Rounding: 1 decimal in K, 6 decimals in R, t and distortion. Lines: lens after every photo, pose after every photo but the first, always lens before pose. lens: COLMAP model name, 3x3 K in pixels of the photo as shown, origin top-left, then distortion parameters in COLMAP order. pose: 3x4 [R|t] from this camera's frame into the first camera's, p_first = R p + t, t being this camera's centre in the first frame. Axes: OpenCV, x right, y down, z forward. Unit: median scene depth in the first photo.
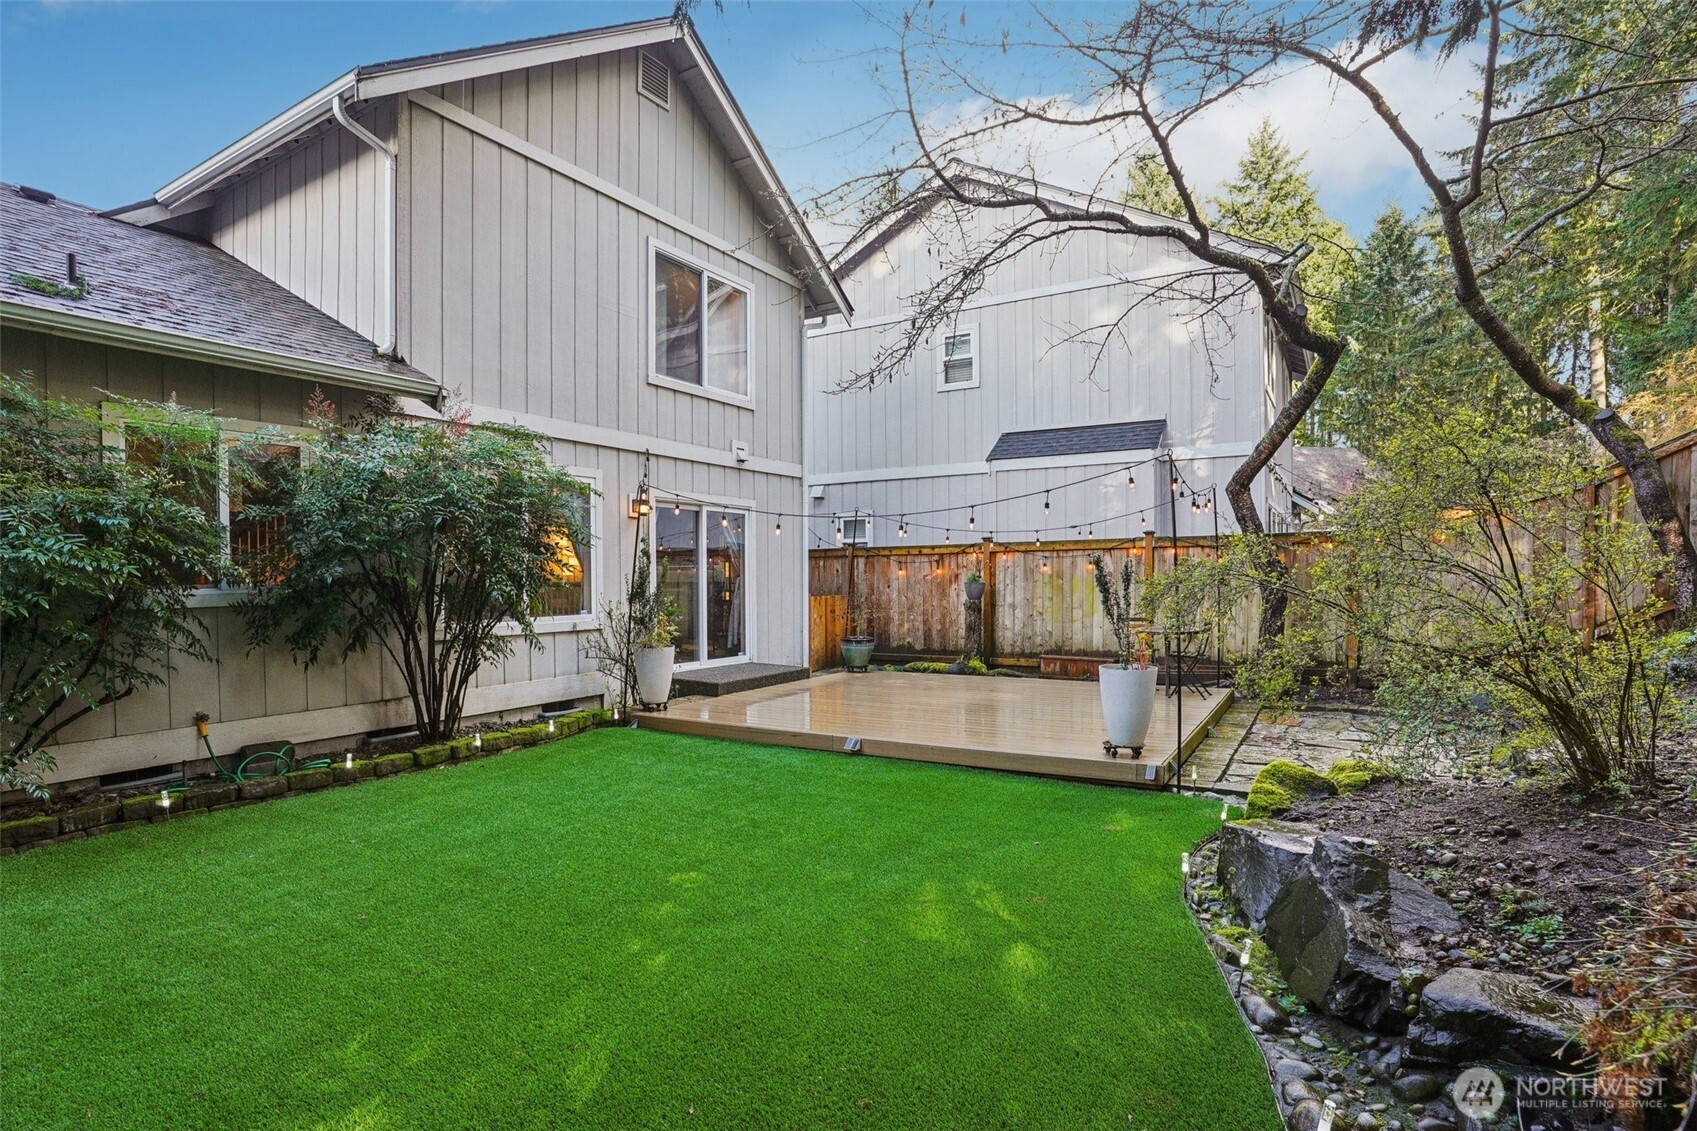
lens RADIAL K [[828.2, 0, 845.0], [0, 828.2, 576.5], [0, 0, 1]] dist [-0.023579, 0.001541]
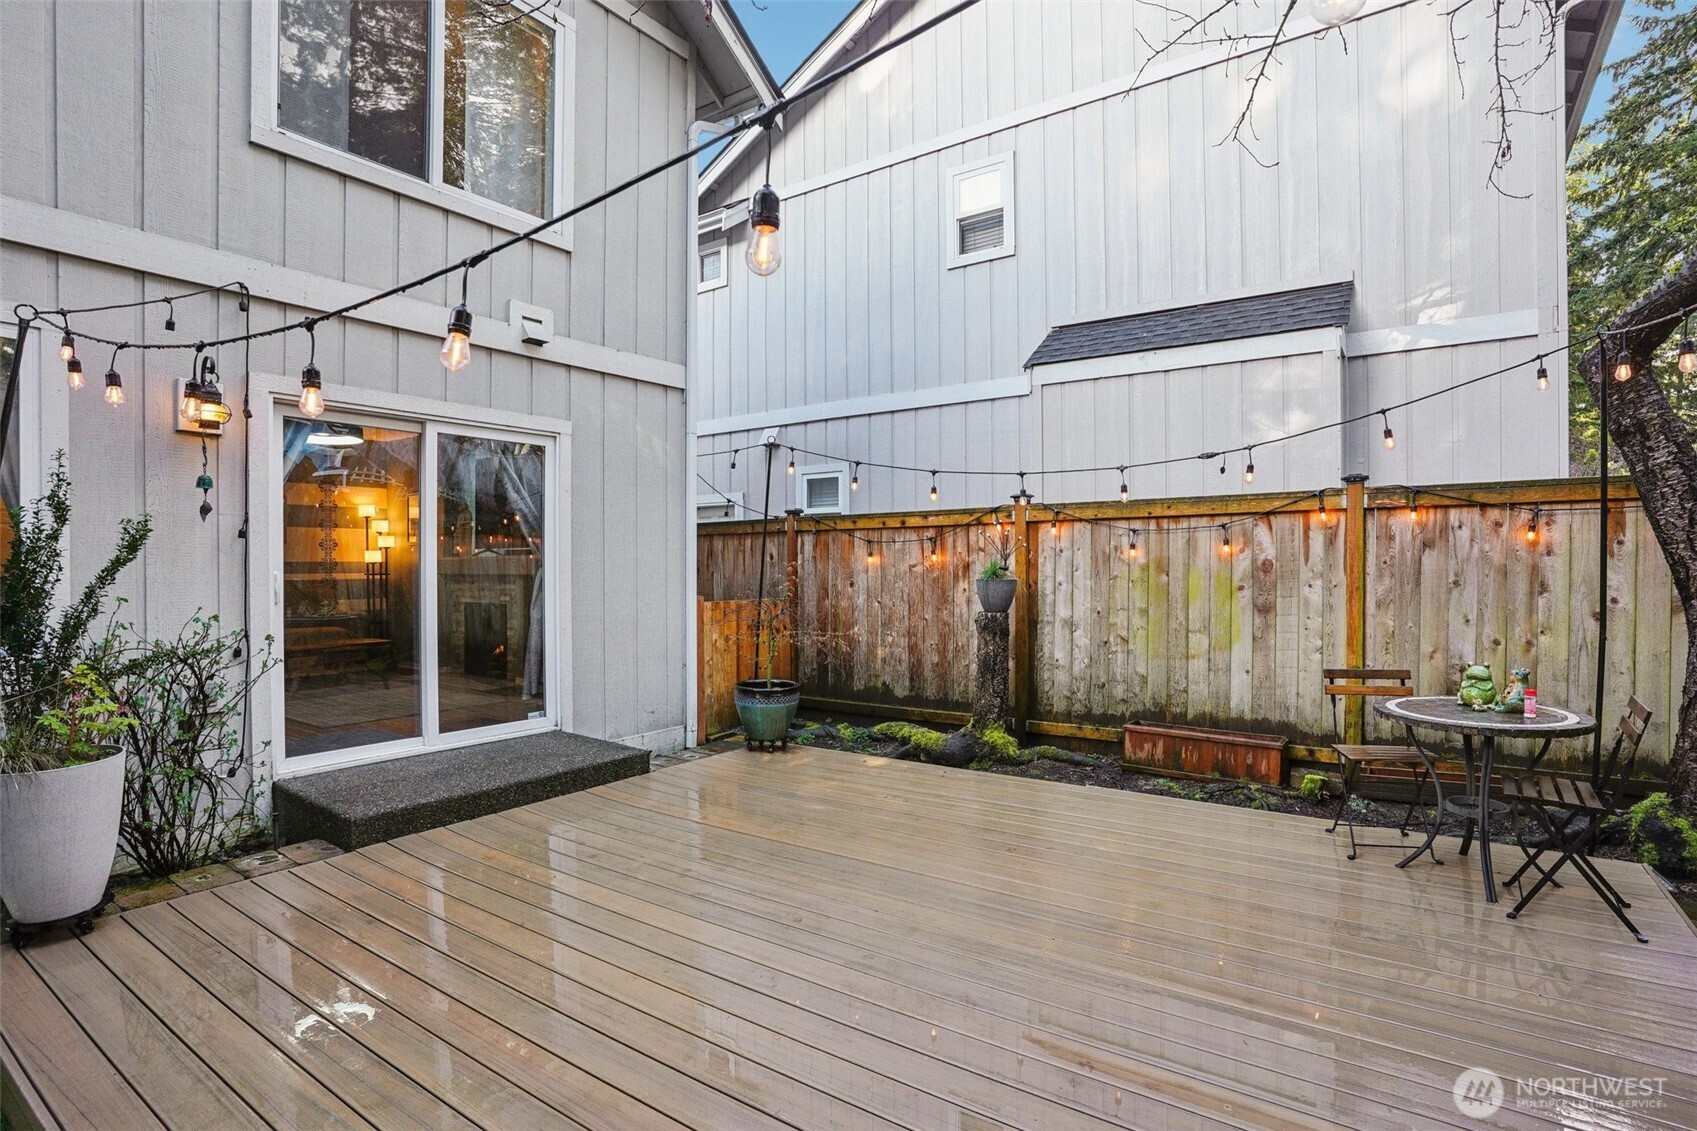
lens RADIAL K [[828.2, 0, 850.1], [0, 828.2, 551.6], [0, 0, 1]] dist [-0.023579, 0.001541]
pose [[0.997769, 0.003004, -0.066691, 0.096715], [-0.003959, 0.999892, -0.014187, -0.002428], [0.066641, 0.014419, 0.997673, 0.456824]]
